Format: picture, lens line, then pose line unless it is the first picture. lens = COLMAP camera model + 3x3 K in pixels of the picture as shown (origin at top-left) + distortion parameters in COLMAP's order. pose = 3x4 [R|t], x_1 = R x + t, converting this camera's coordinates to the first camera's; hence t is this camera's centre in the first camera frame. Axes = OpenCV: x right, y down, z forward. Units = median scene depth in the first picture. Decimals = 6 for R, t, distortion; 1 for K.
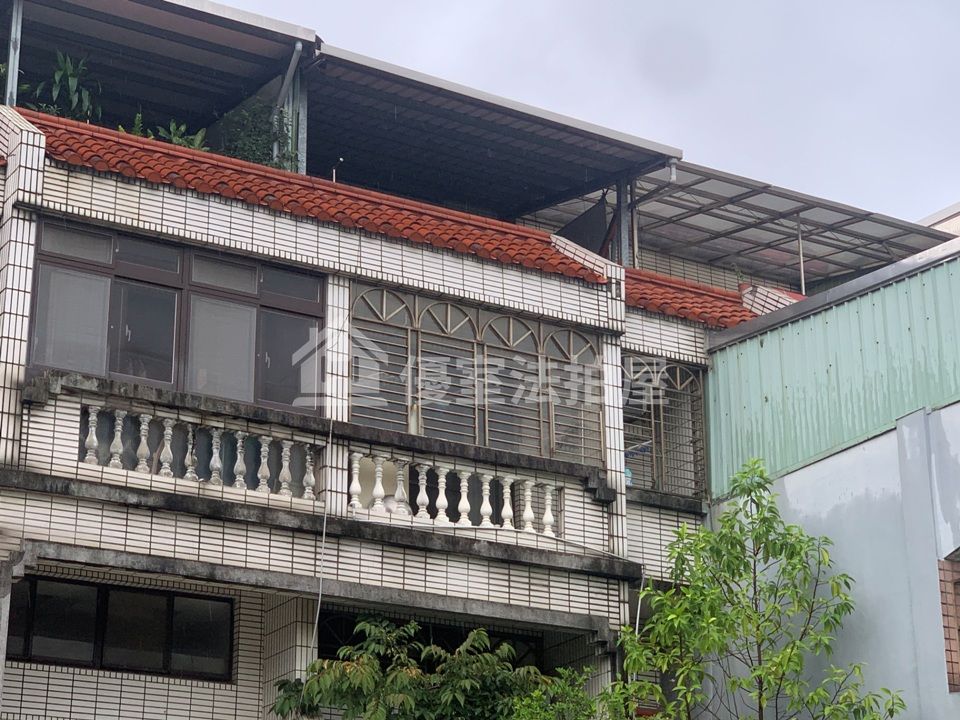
lens RADIAL K [[2133.8, 0, 455.7], [0, 2133.8, 329.3], [0, 0, 1]] dist [-0.072570, 1.930205]
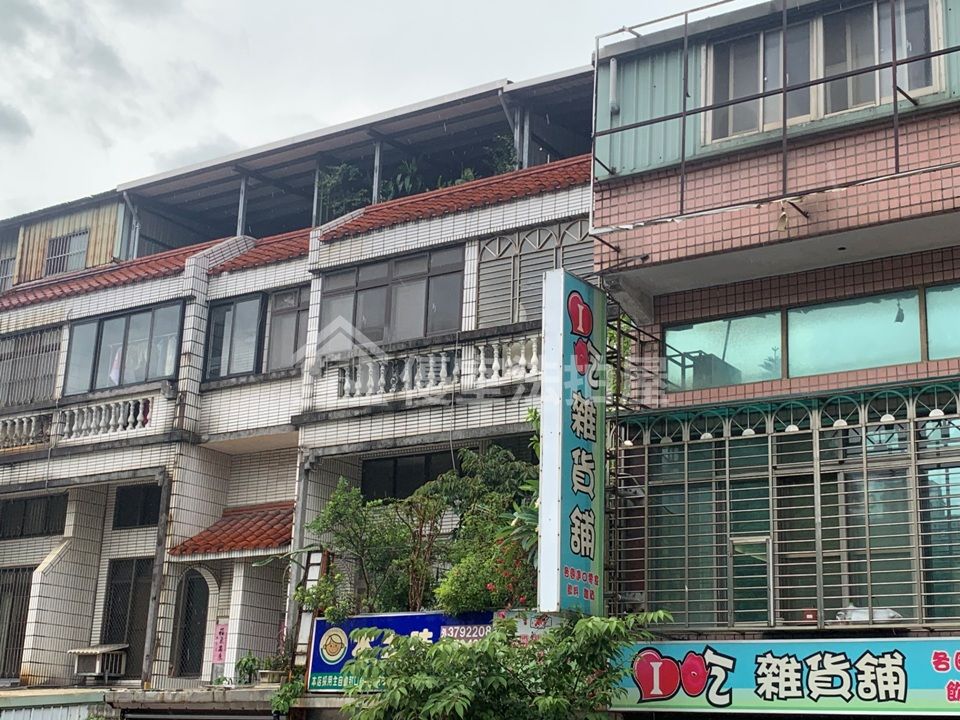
lens RADIAL K [[1420.1, 0, 482.4], [0, 1420.1, 352.9], [0, 0, 1]] dist [0.211031, -0.769404]
pose [[0.435078, -0.232436, -0.869874, 0.885980], [0.290494, 0.950679, -0.108733, 0.179603], [0.852244, -0.205386, 0.481141, 0.488205]]
